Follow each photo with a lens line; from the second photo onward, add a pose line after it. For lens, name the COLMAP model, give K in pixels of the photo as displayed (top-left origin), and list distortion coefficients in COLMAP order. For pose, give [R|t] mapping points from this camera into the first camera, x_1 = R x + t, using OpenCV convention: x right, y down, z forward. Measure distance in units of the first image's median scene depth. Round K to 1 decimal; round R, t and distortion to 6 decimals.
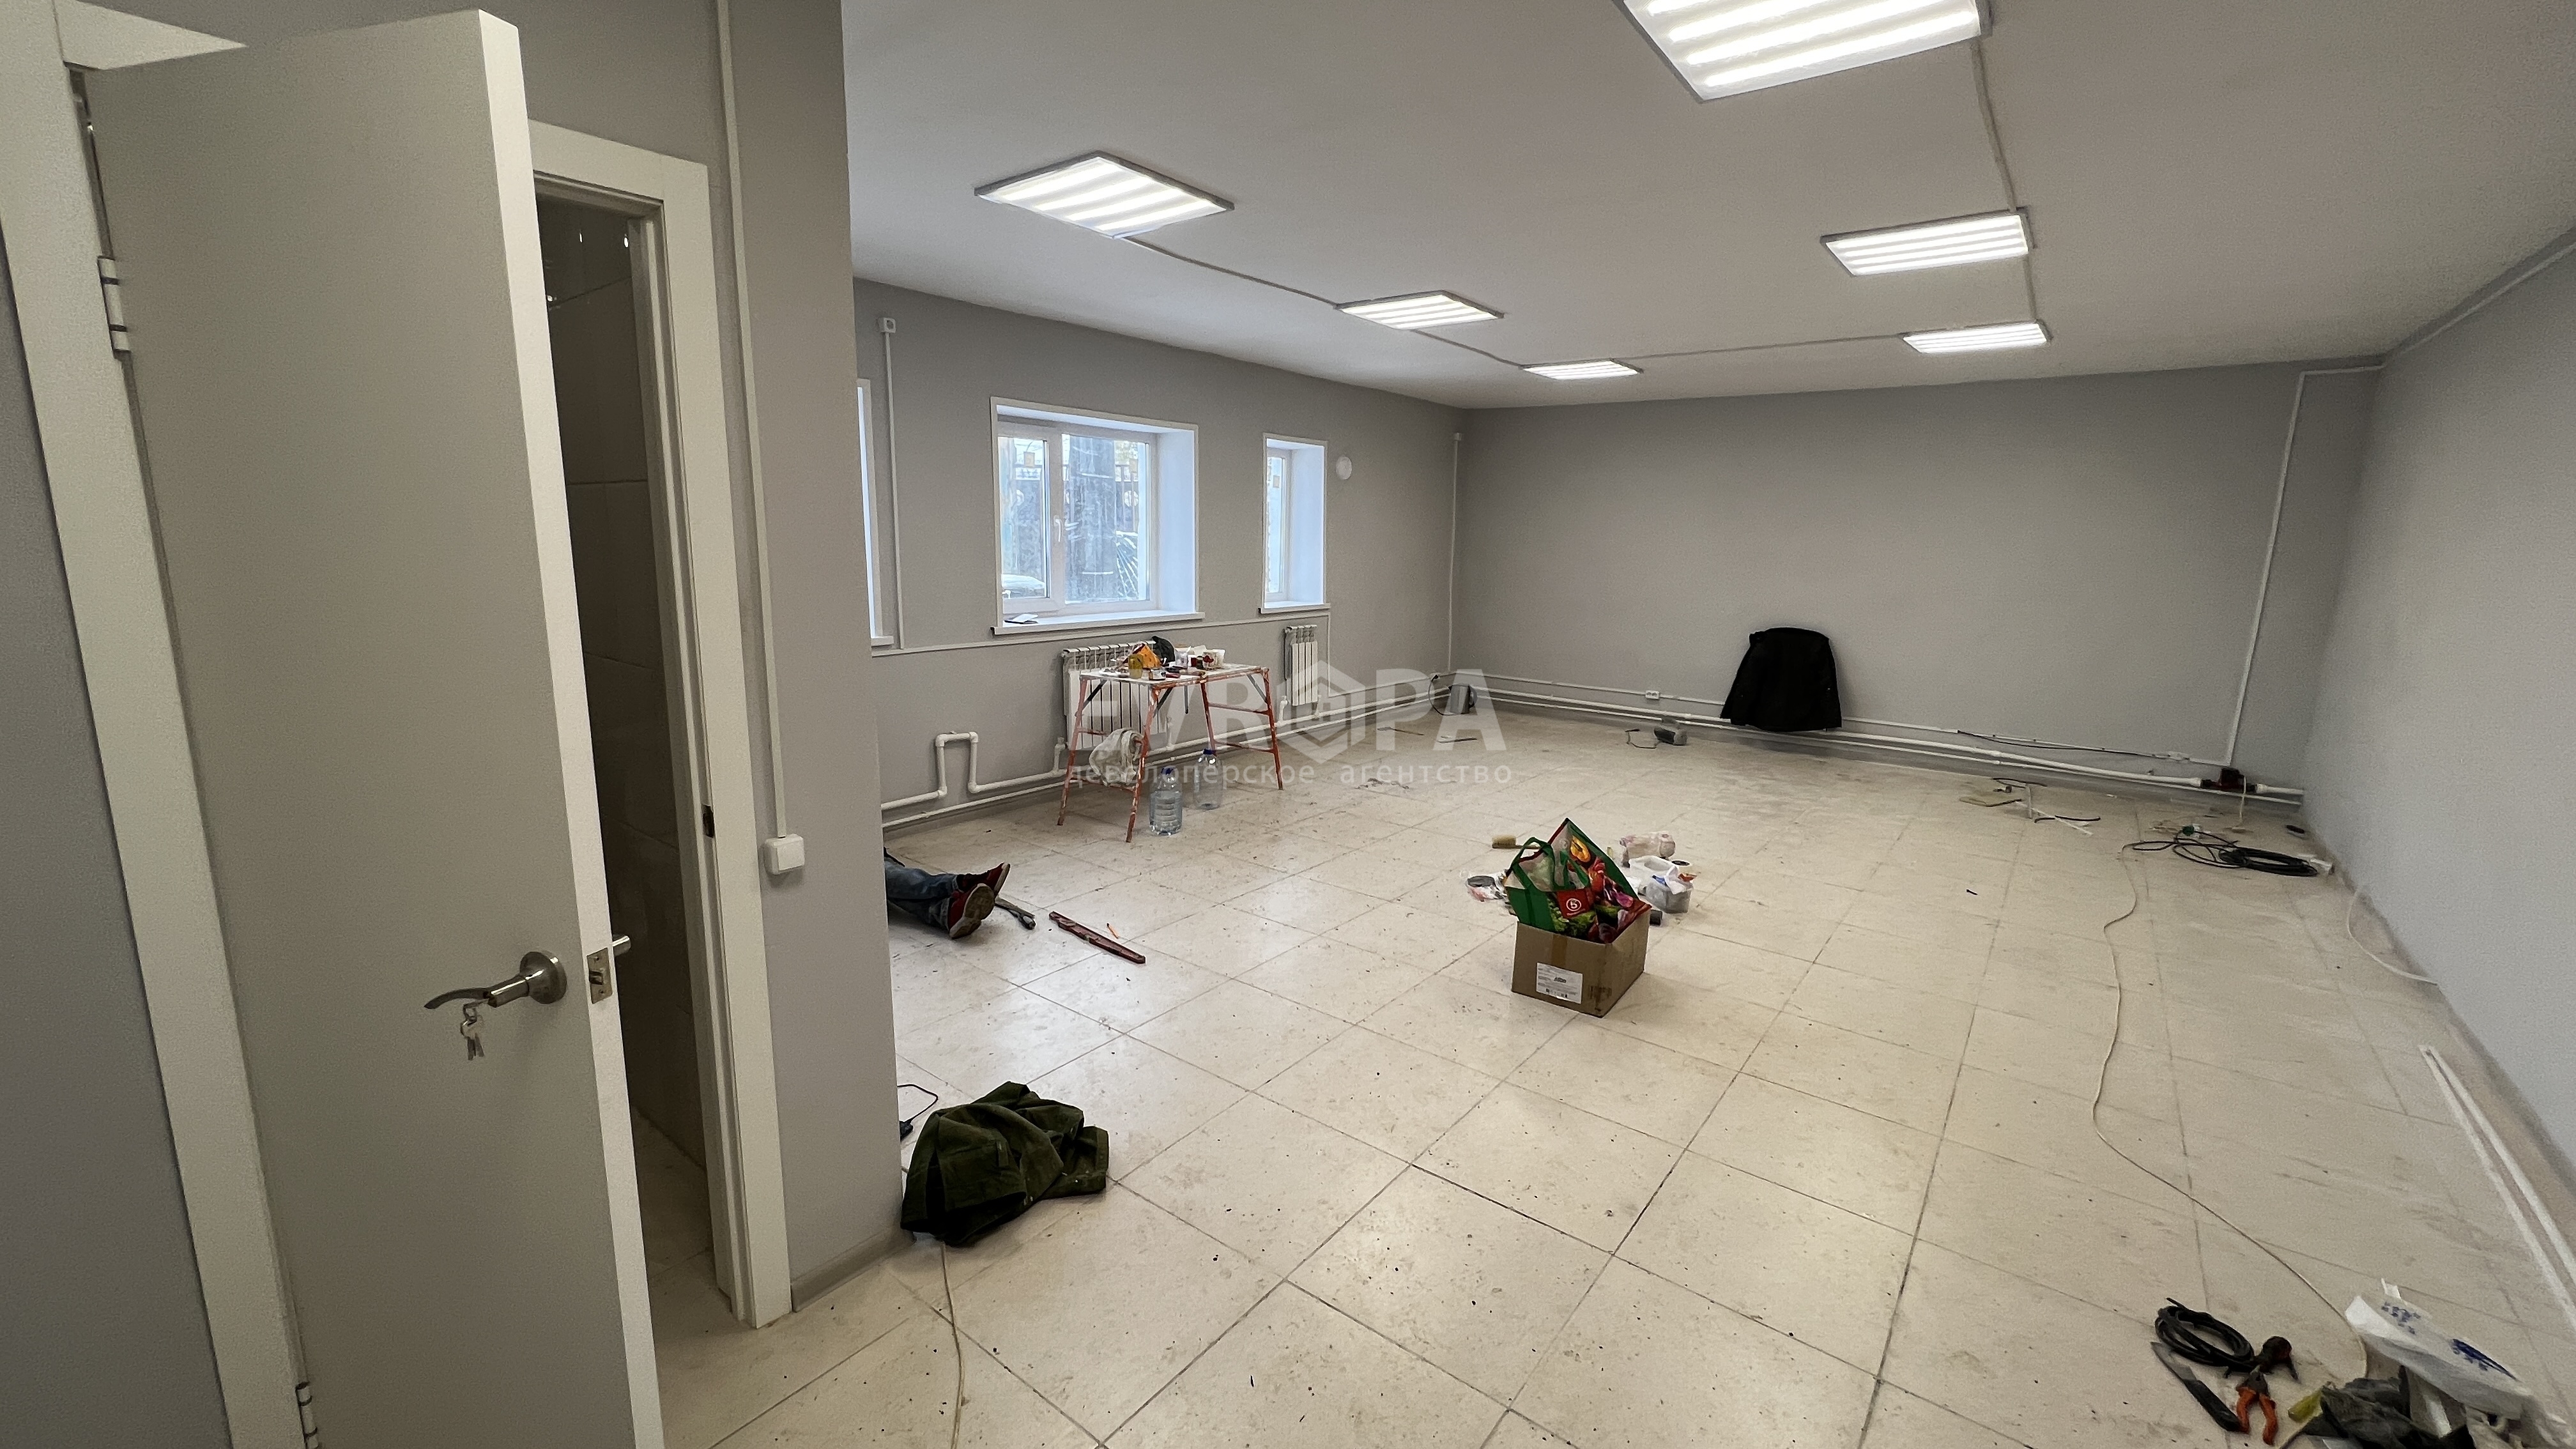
lens RADIAL K [[1027.1, 0, 1292.7], [0, 1027.1, 717.0], [0, 0, 1]] dist [-0.000503, -0.000003]
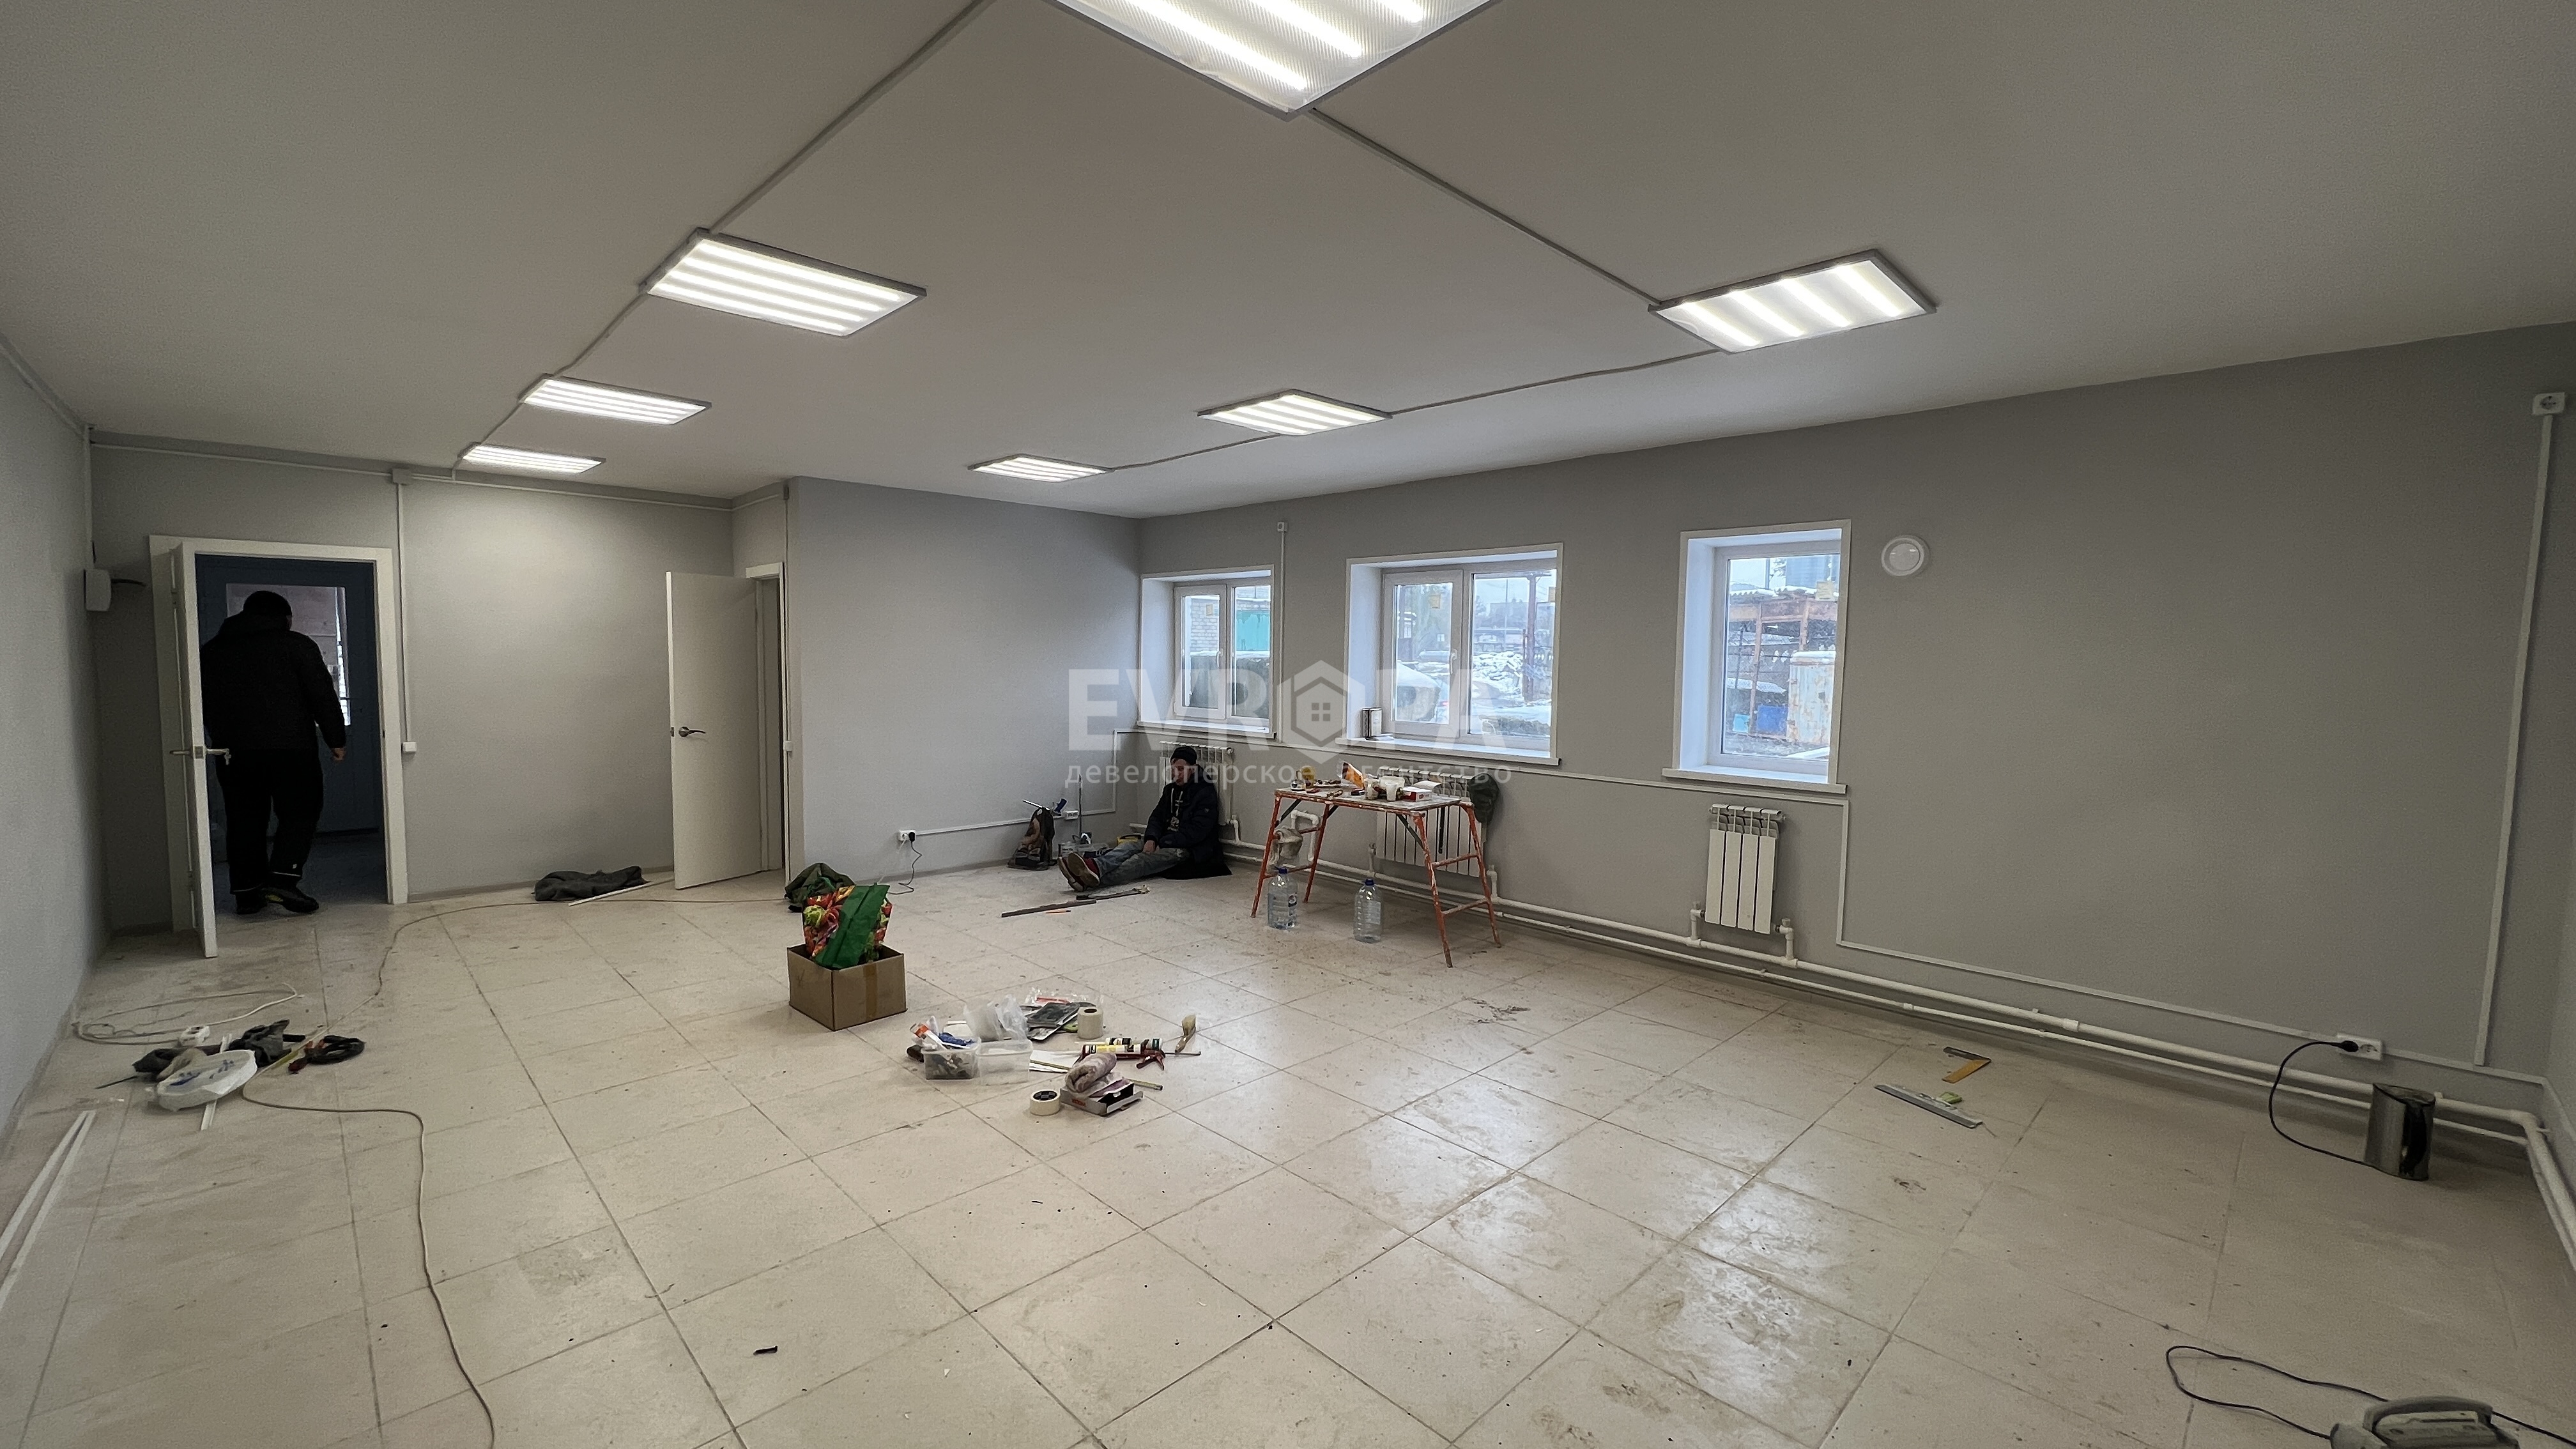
lens RADIAL K [[1027.1, 0, 1270.3], [0, 1027.1, 720.7], [0, 0, 1]] dist [-0.000503, -0.000003]
pose [[-0.142960, 0.044583, -0.988724, 0.947607], [-0.189776, 0.979214, 0.071594, -0.180077], [0.971364, 0.197871, -0.131528, 1.063884]]
